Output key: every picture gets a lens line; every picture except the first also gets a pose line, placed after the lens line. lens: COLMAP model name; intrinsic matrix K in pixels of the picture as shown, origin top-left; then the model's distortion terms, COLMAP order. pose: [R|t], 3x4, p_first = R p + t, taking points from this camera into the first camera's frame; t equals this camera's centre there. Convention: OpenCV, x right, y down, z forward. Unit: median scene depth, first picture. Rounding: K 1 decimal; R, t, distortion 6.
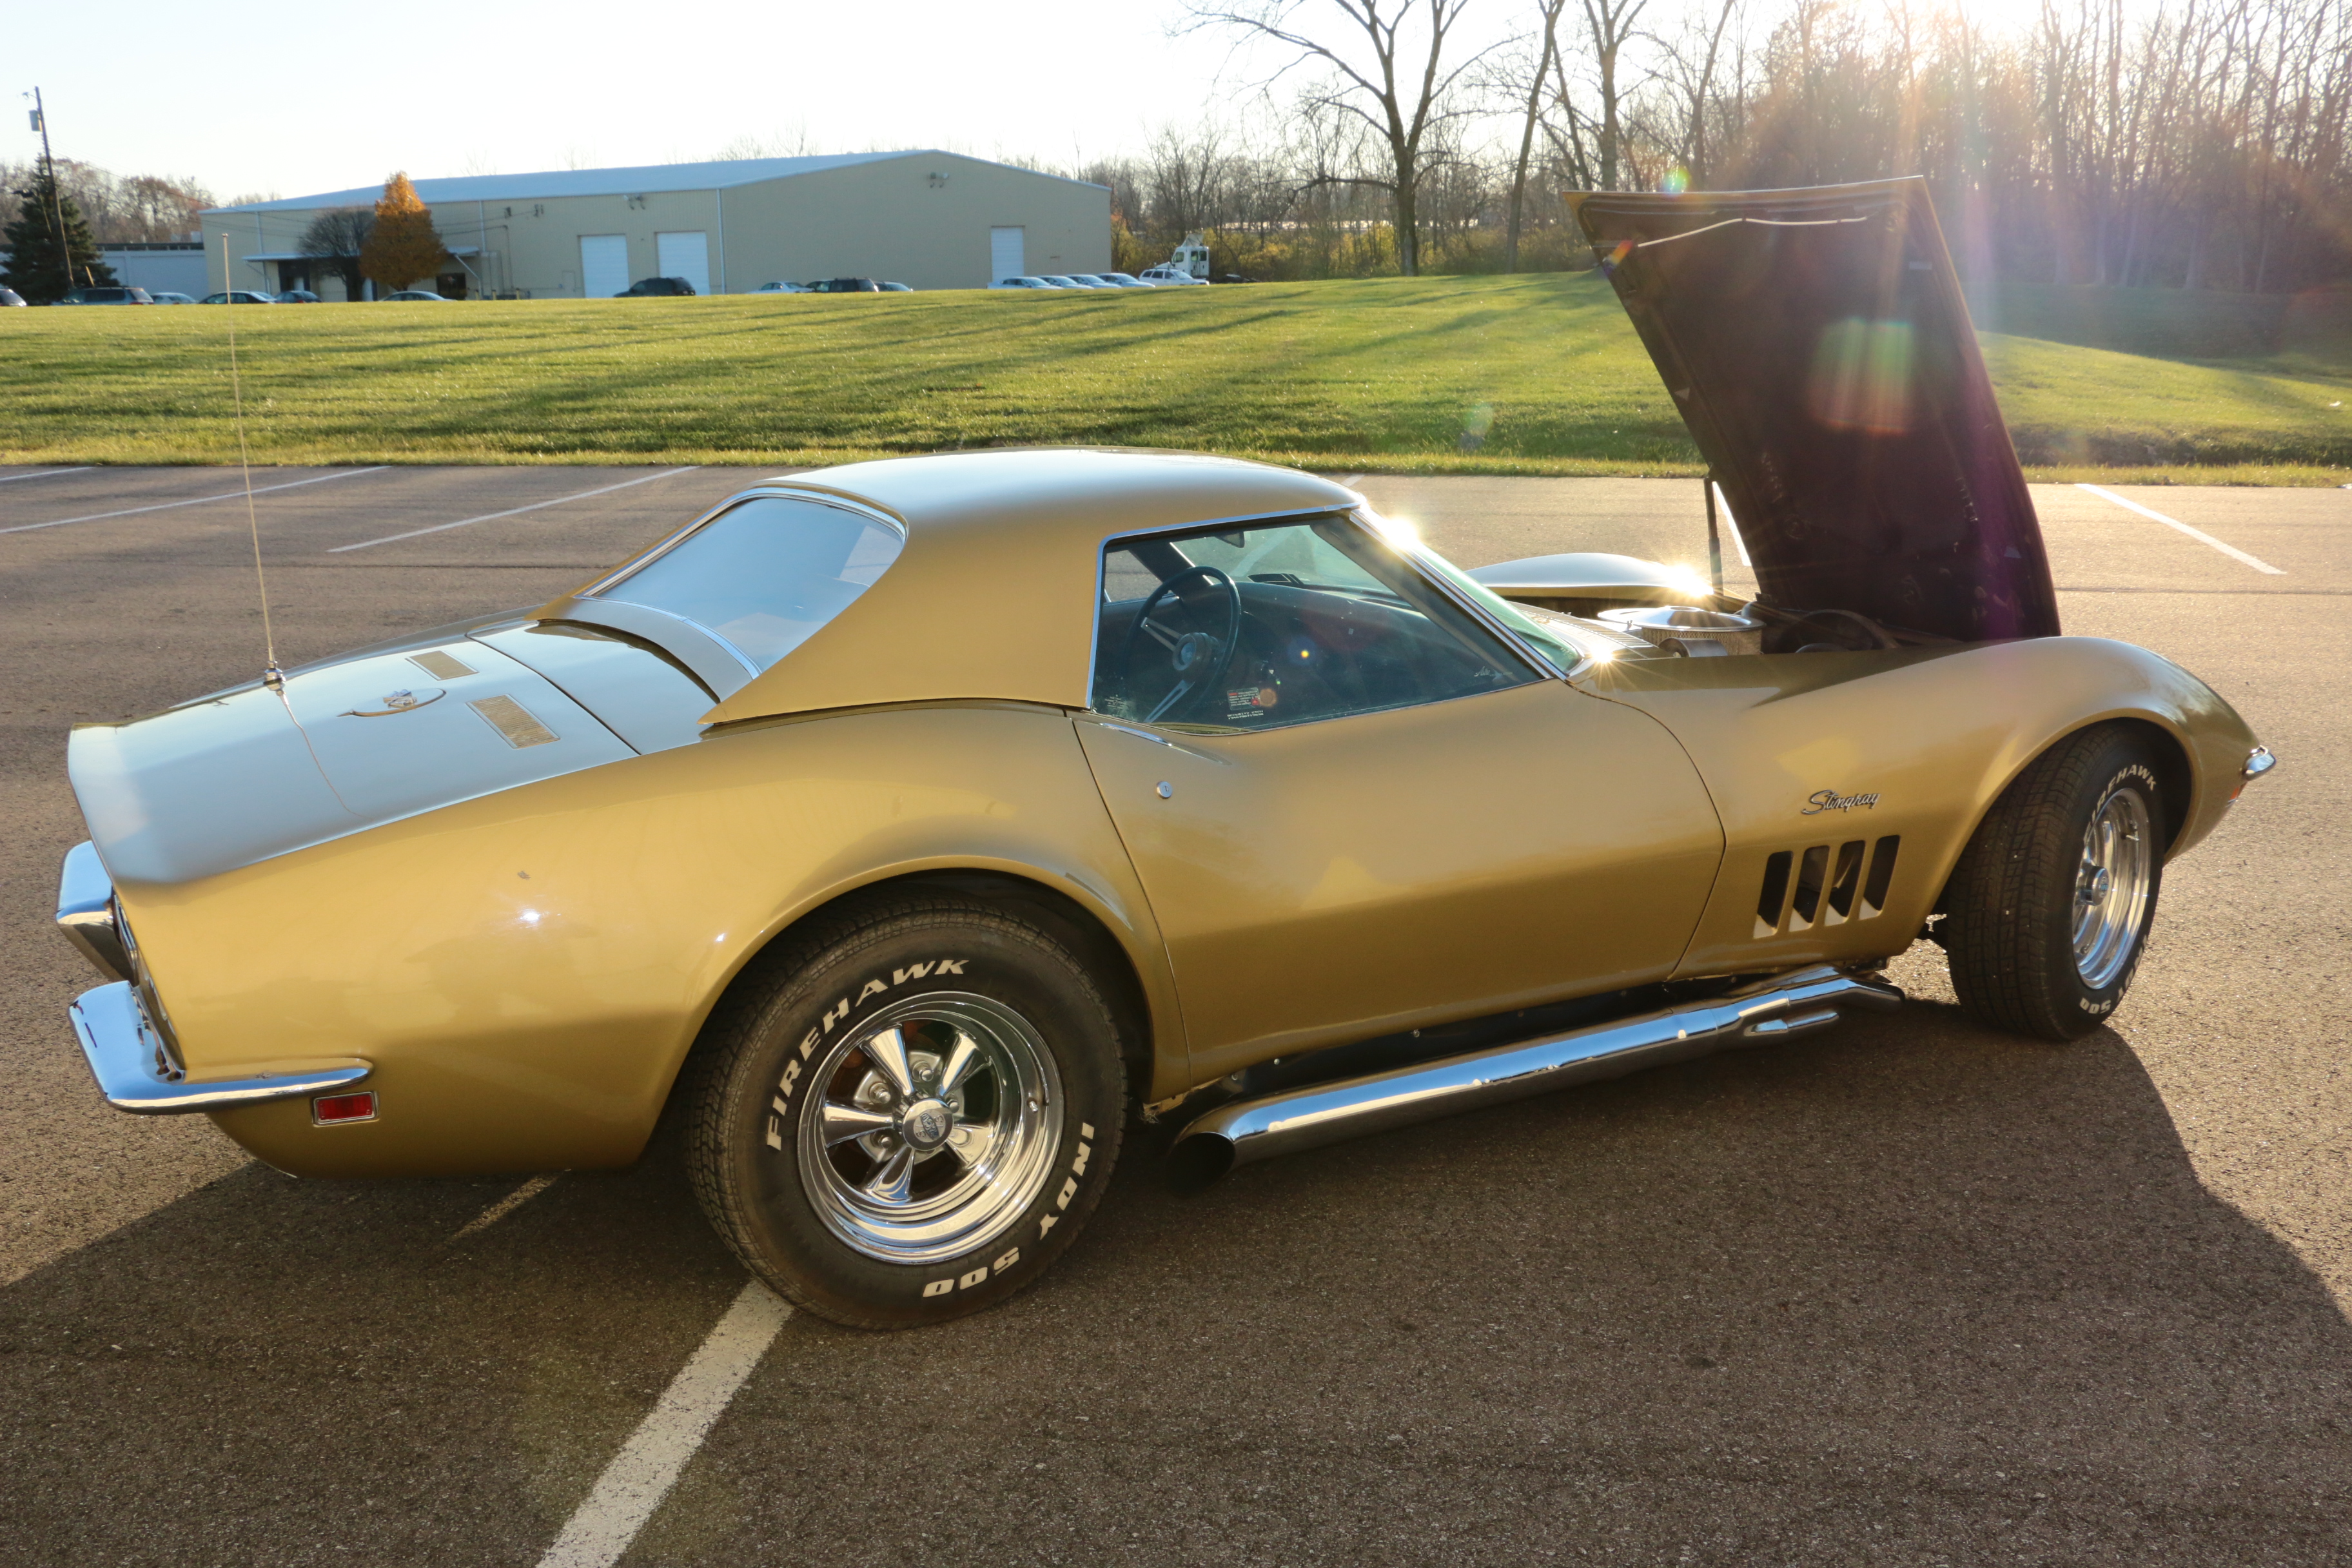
lens RADIAL K [[2195.8, 0, 1176.1], [0, 2195.8, 805.8], [0, 0, 1]] dist [-0.072592, 0.000000]
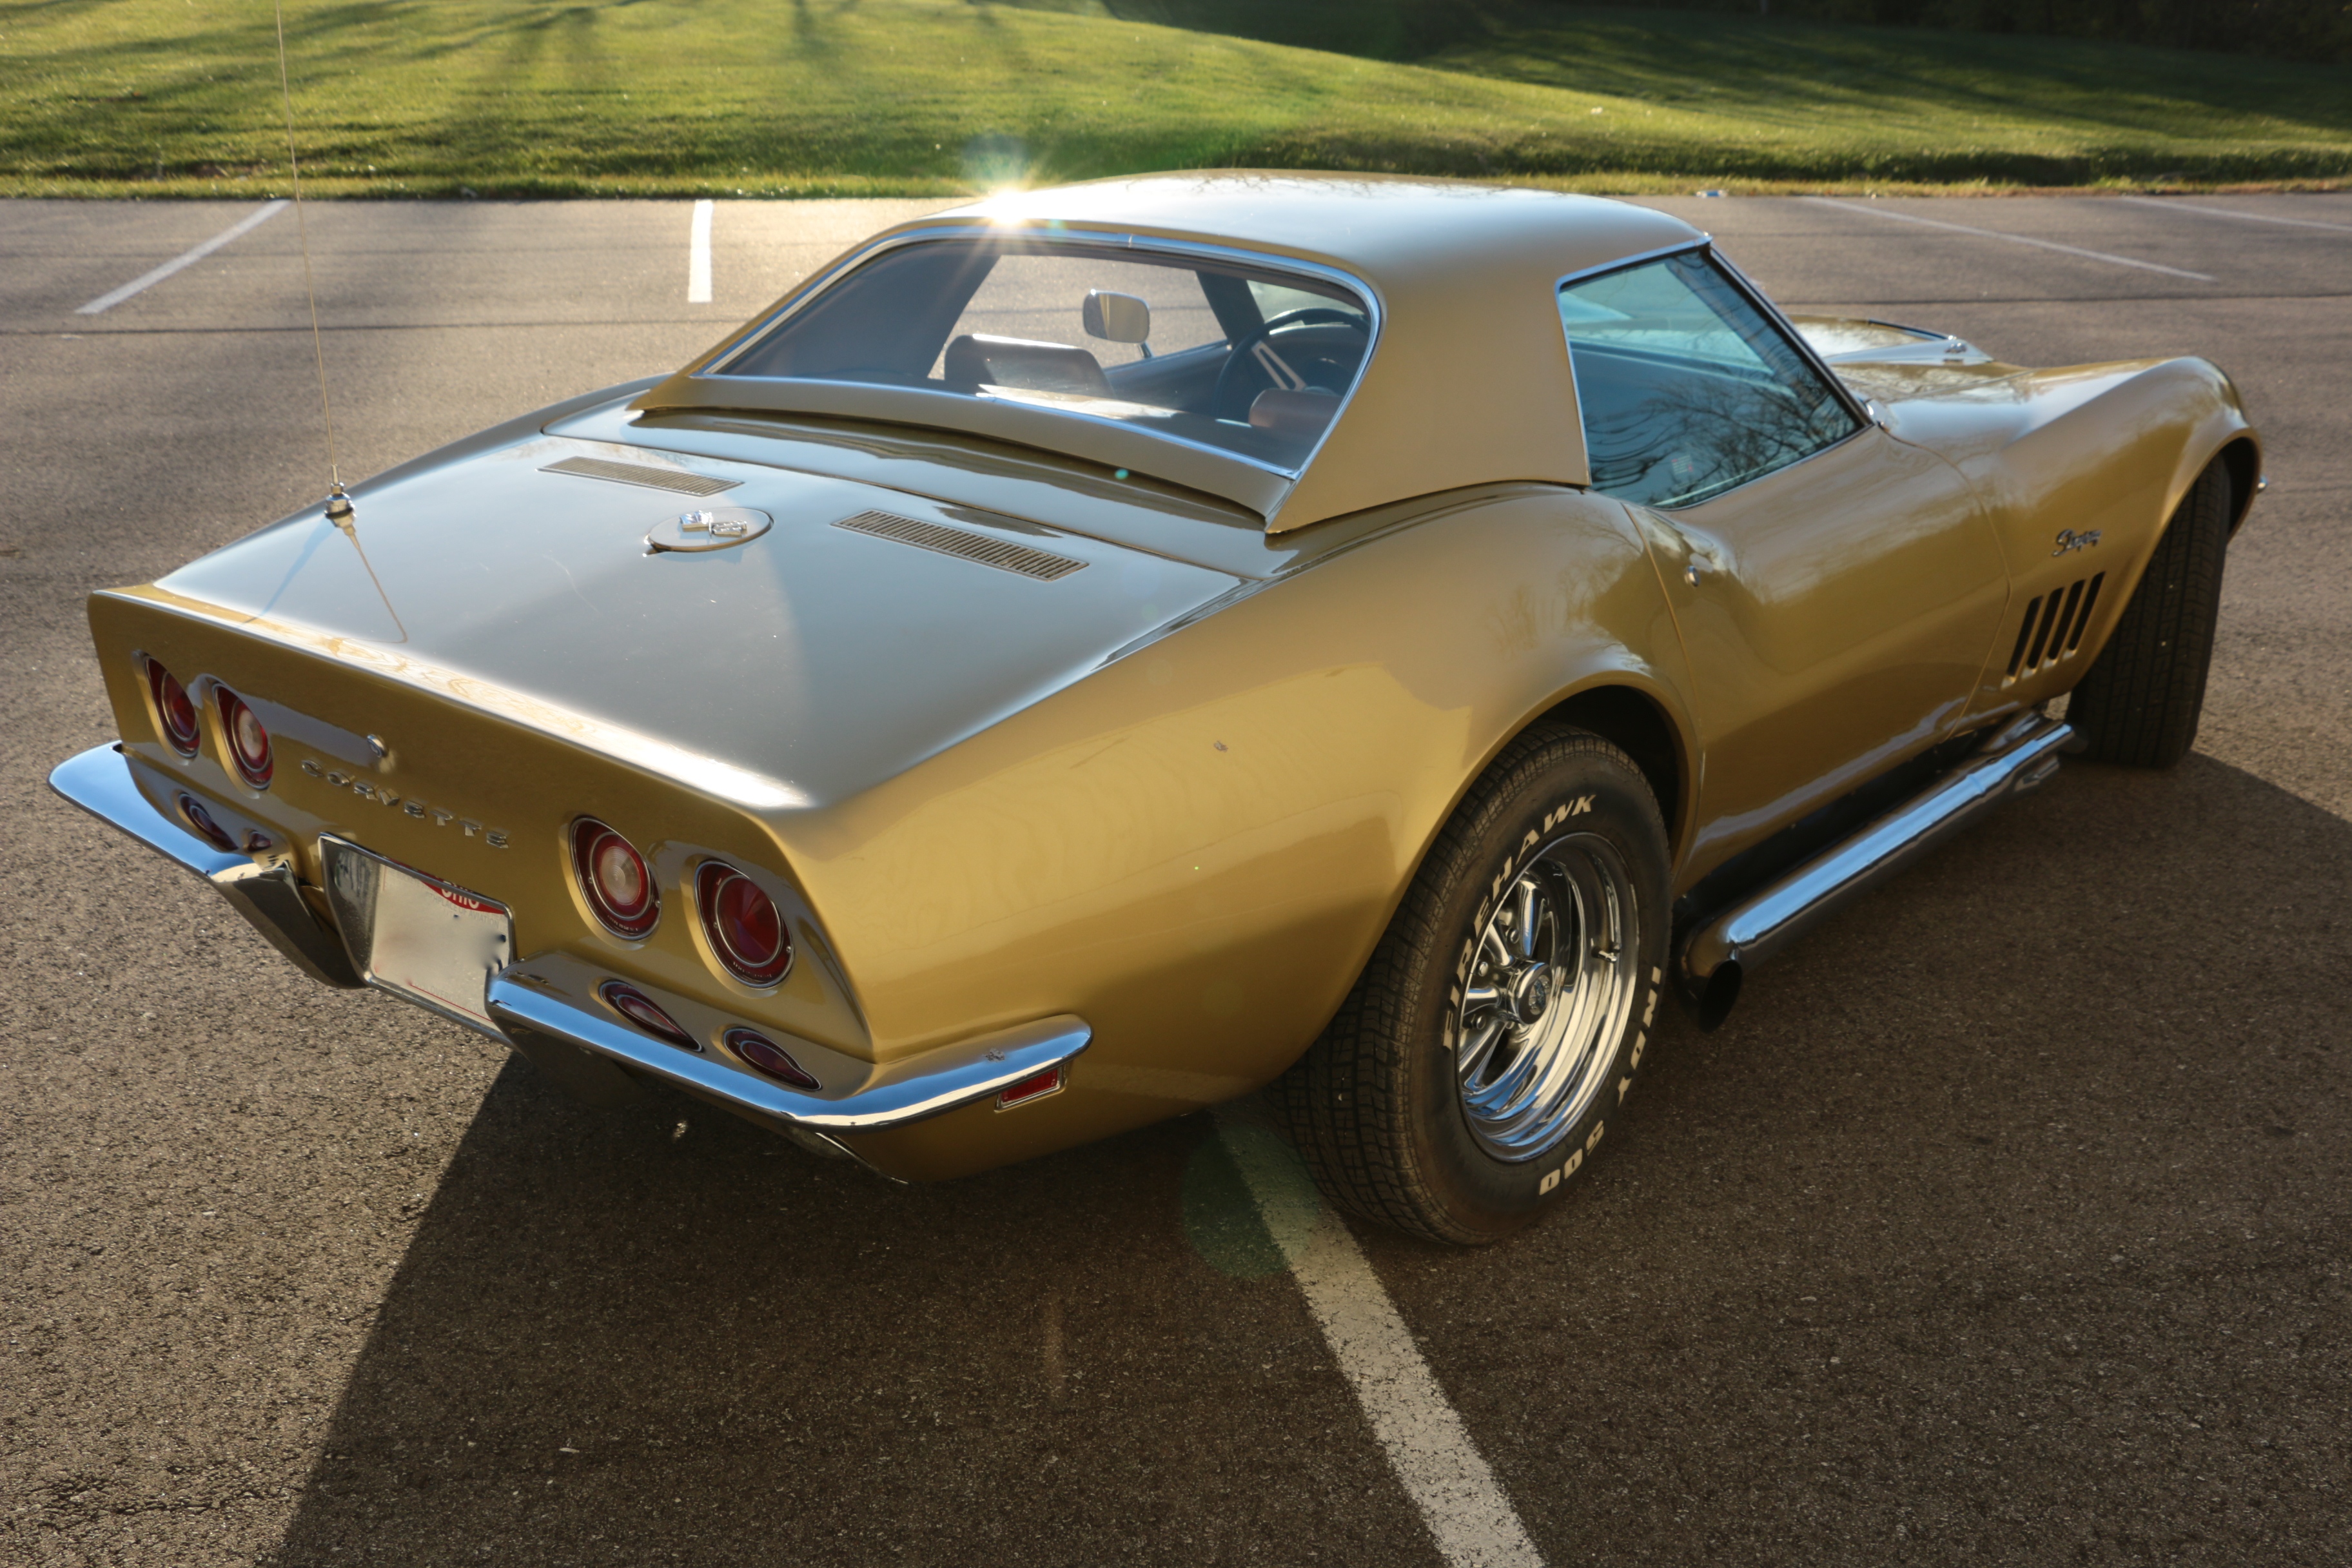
lens RADIAL K [[2373.3, 0, 1182.8], [0, 2373.3, 790.8], [0, 0, 1]] dist [-0.093733, 0.000000]
pose [[0.922037, -0.104482, 0.372735, -0.564094], [0.067414, 0.991512, 0.111172, -0.041495], [-0.381186, -0.077377, 0.921254, 0.219821]]
